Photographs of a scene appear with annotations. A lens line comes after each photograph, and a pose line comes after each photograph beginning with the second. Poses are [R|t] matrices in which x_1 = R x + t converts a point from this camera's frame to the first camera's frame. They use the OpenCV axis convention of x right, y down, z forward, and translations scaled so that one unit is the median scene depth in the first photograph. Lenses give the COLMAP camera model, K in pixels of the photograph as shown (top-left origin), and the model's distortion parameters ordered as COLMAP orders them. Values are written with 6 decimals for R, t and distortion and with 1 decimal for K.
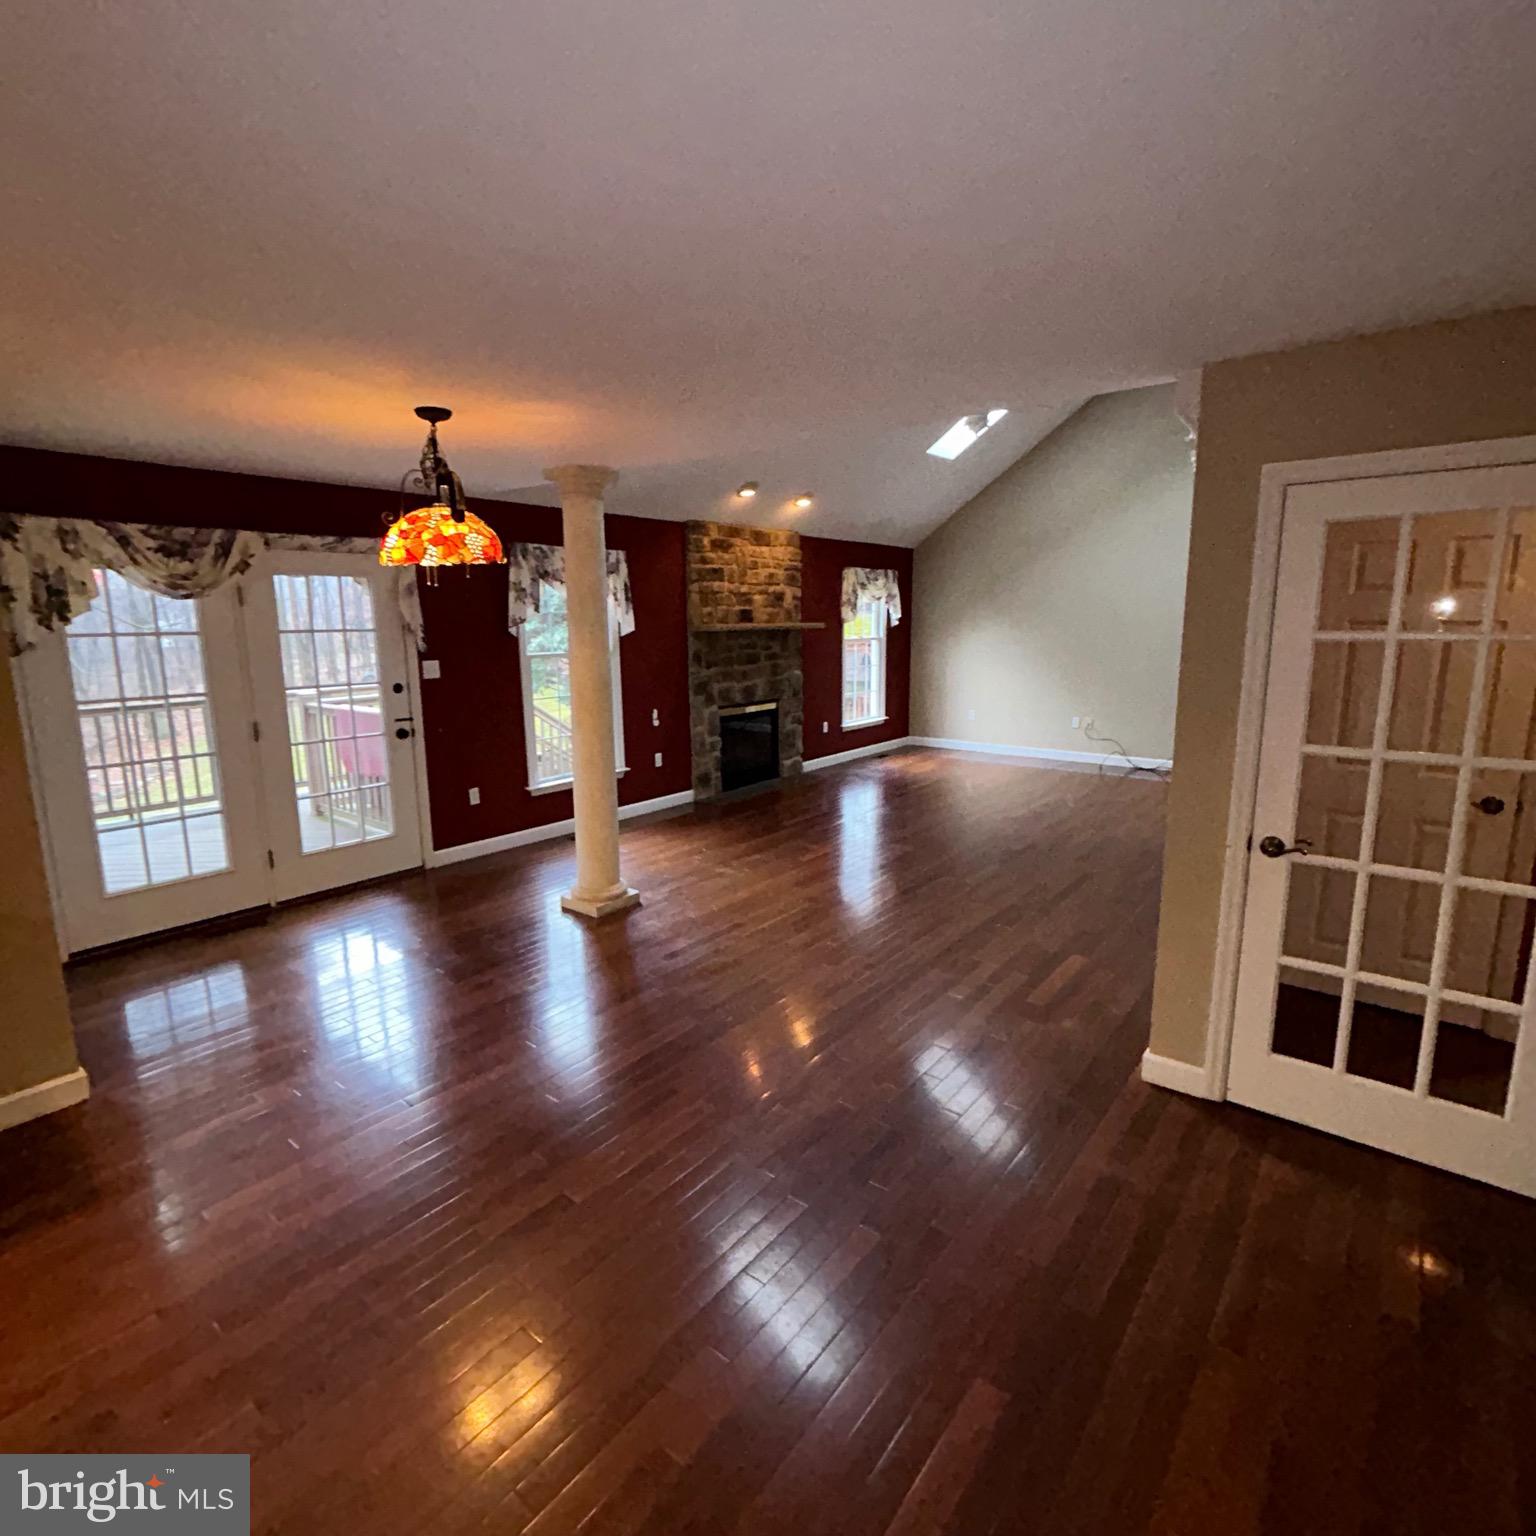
lens RADIAL K [[831.5, 0, 765.6], [0, 831.5, 759.3], [0, 0, 1]] dist [0.008220, 0.002761]
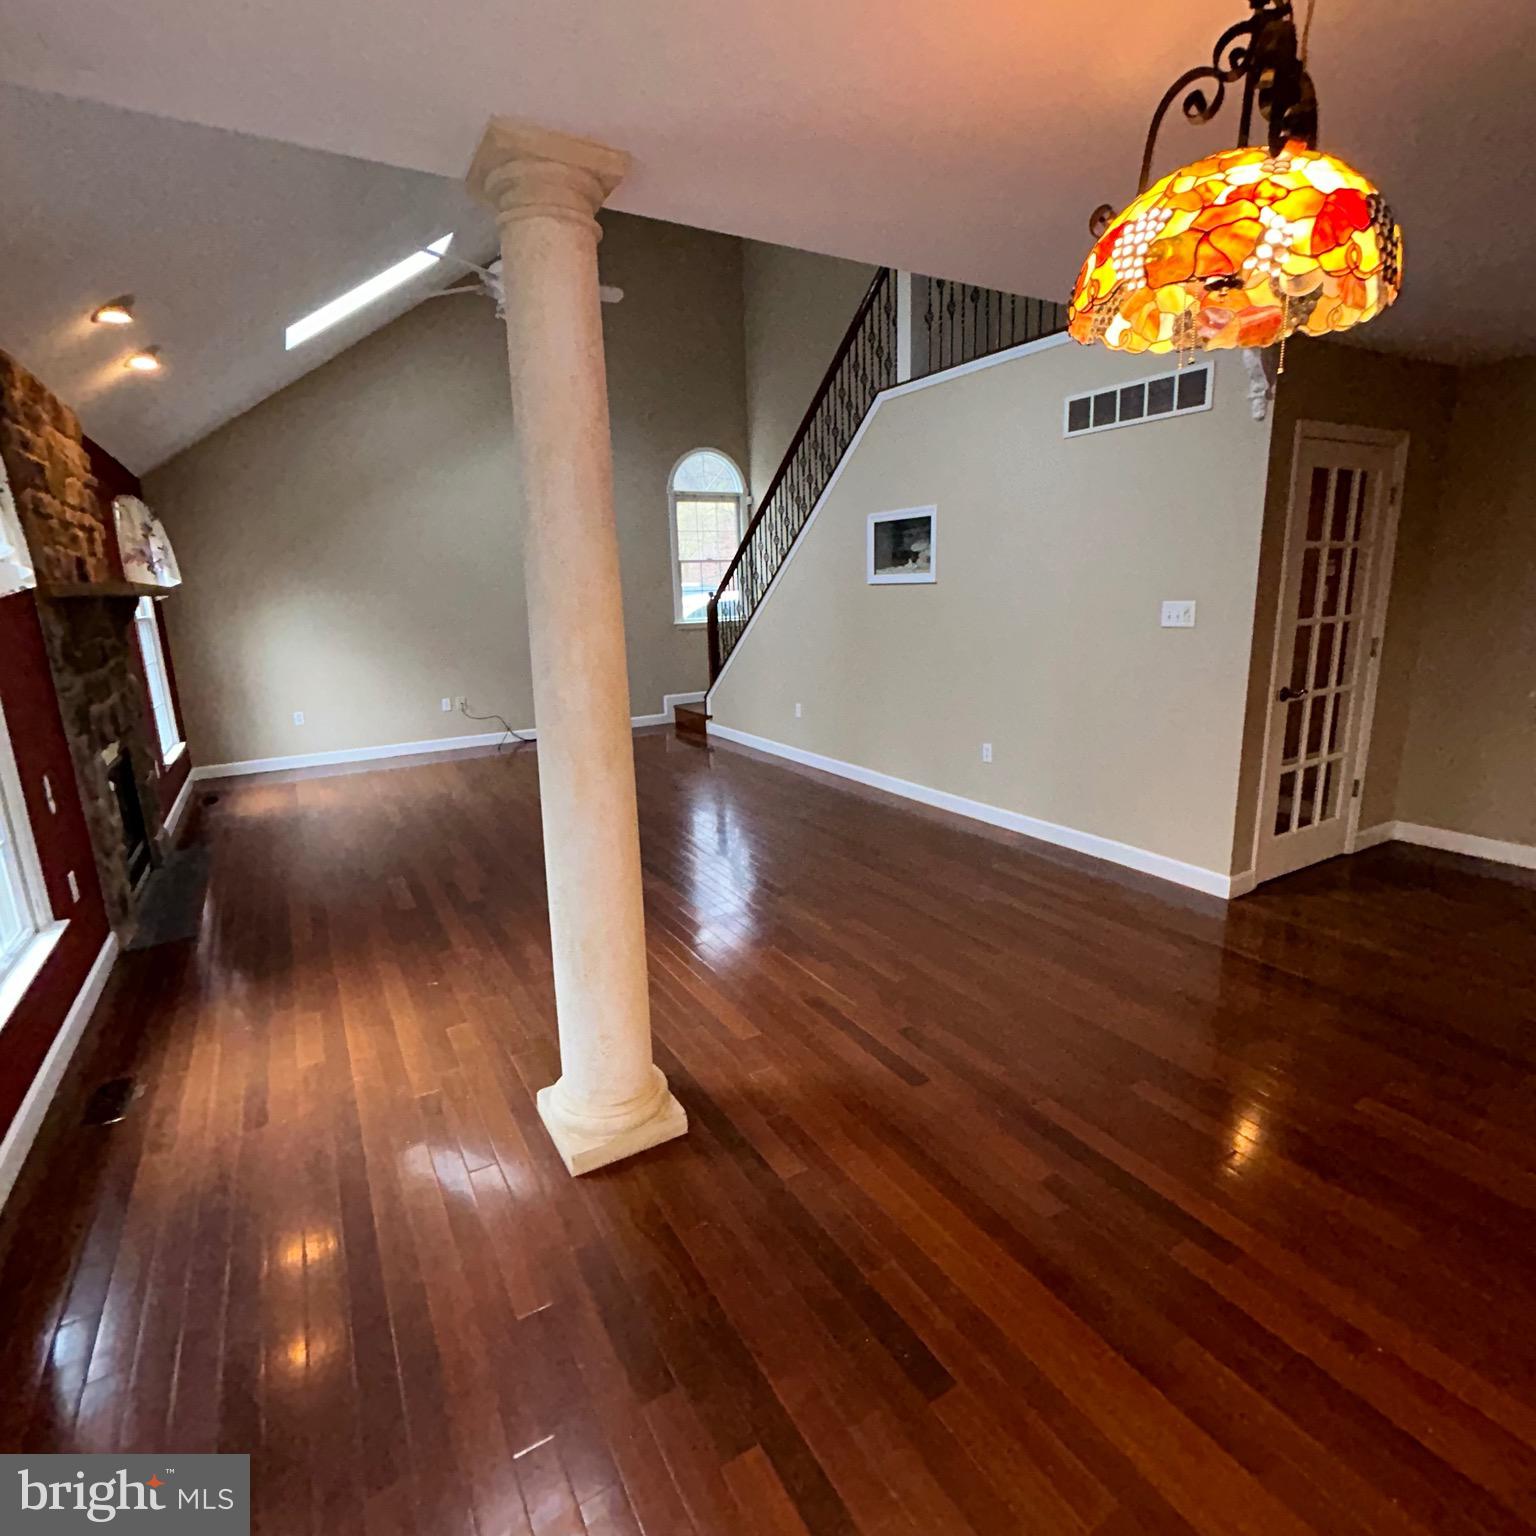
lens RADIAL K [[831.5, 0, 766.4], [0, 831.5, 772.5], [0, 0, 1]] dist [0.008220, 0.002761]
pose [[0.359106, -0.215104, 0.908170, -0.355882], [0.190162, 0.969529, 0.154444, -0.053543], [-0.913719, 0.117238, 0.389068, 0.429895]]
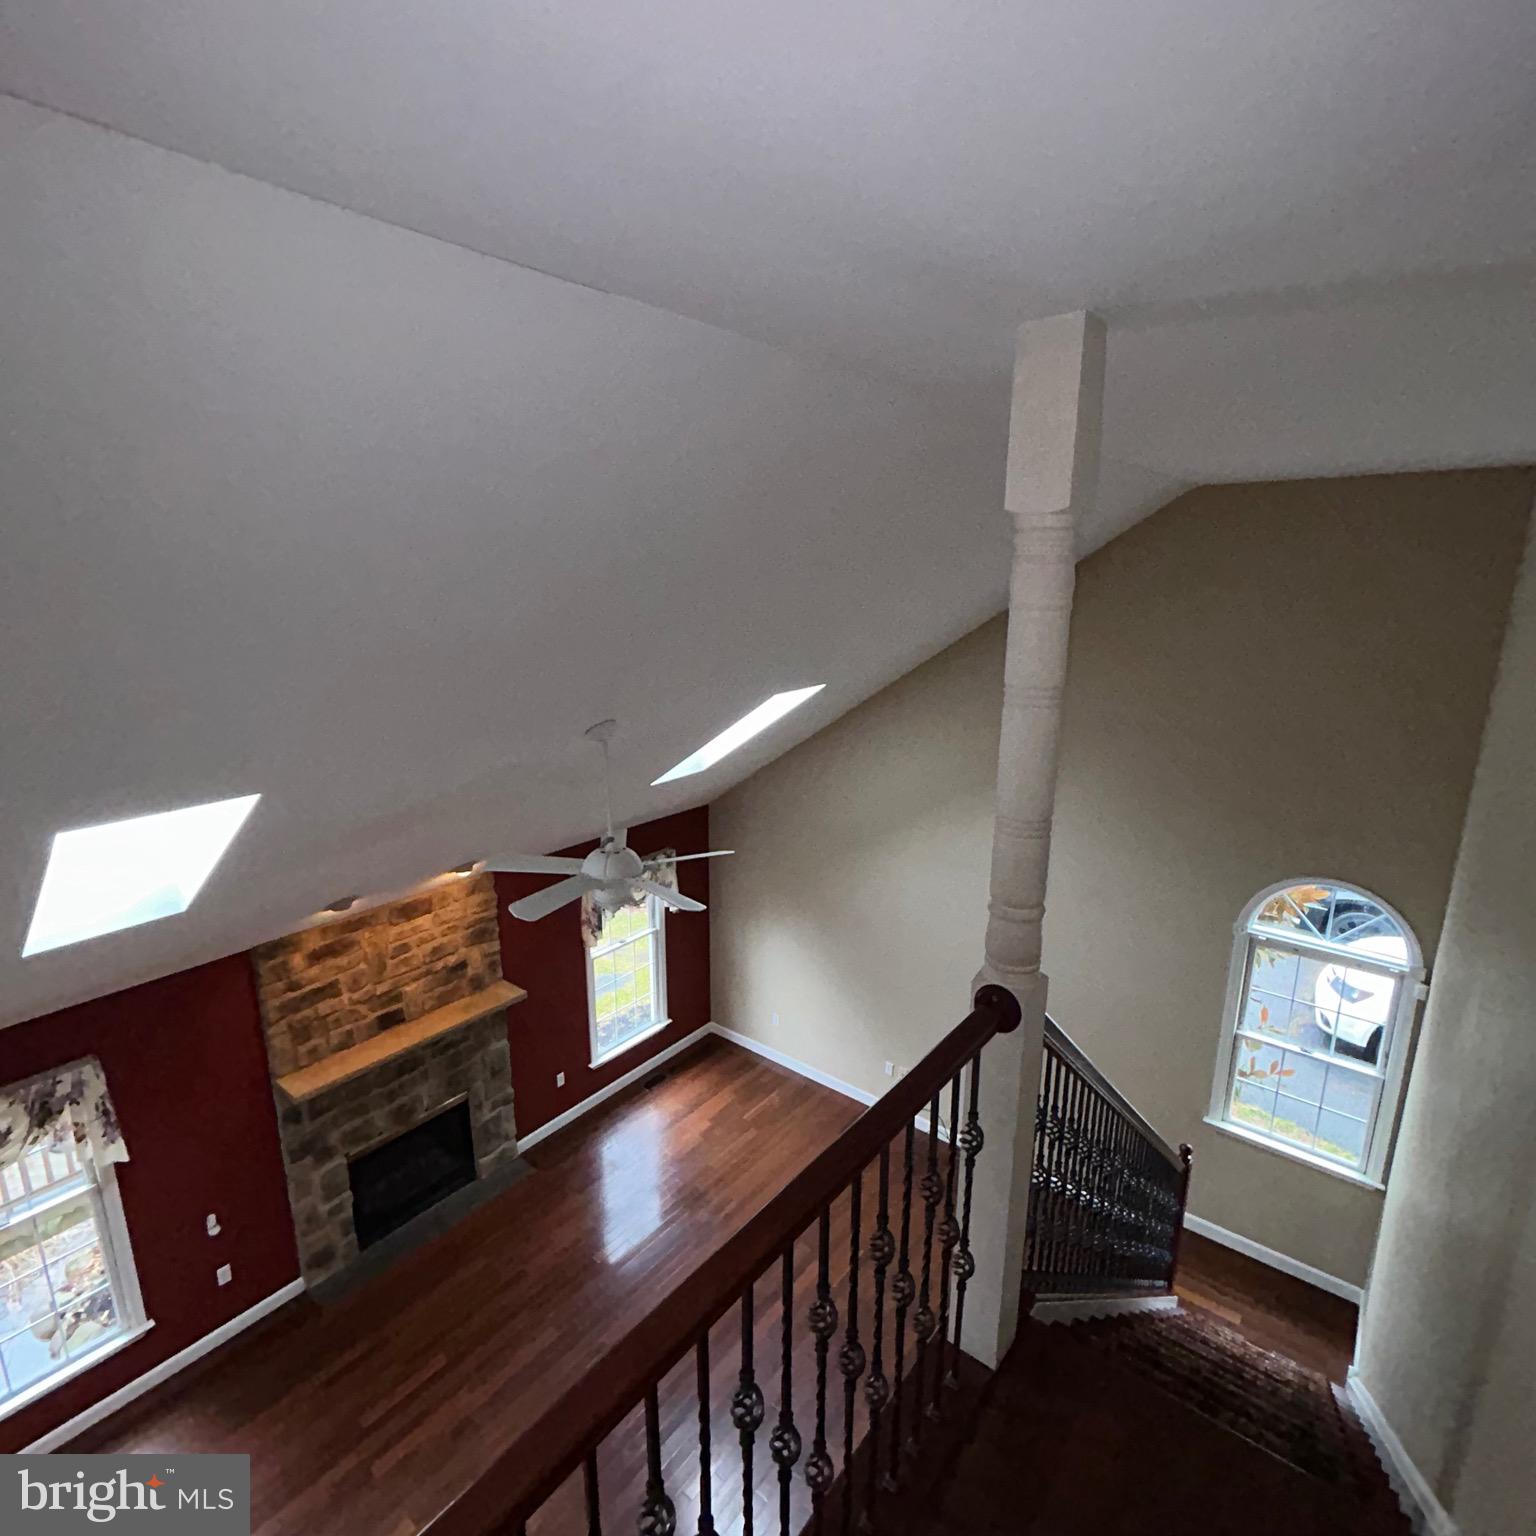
lens RADIAL K [[831.5, 0, 766.6], [0, 831.5, 766.8], [0, 0, 1]] dist [0.008220, 0.002761]
pose [[0.999932, 0.009852, -0.006317, 0.305098], [-0.009384, 0.997489, 0.070202, -0.442657], [0.006993, -0.070138, 0.997513, 0.285627]]
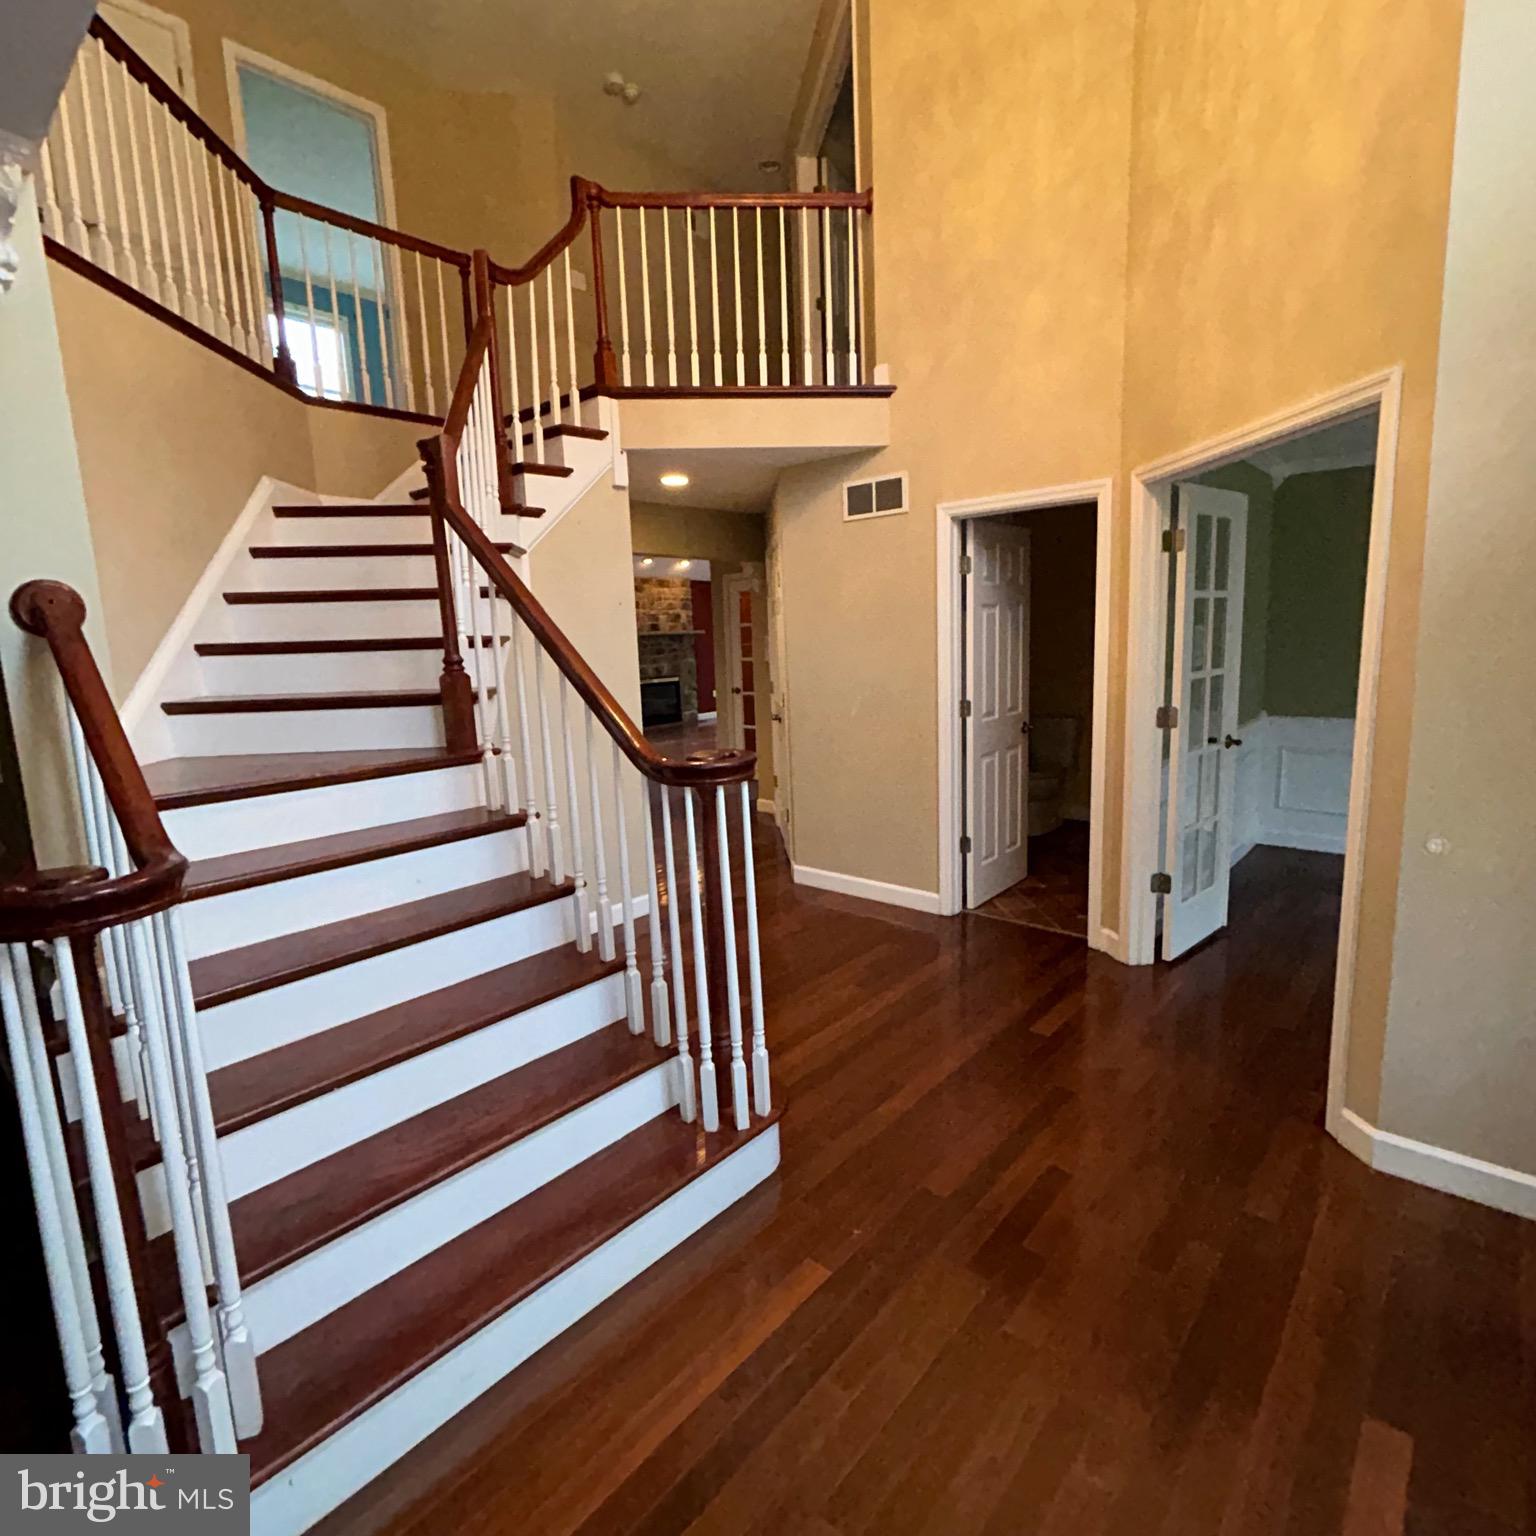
lens RADIAL K [[831.5, 0, 774.3], [0, 831.5, 771.5], [0, 0, 1]] dist [0.008220, 0.002761]
pose [[0.999381, -0.011692, -0.033167, 0.284403], [0.011500, 0.999916, -0.005984, 0.148388], [0.033234, 0.005599, 0.999432, -0.761171]]
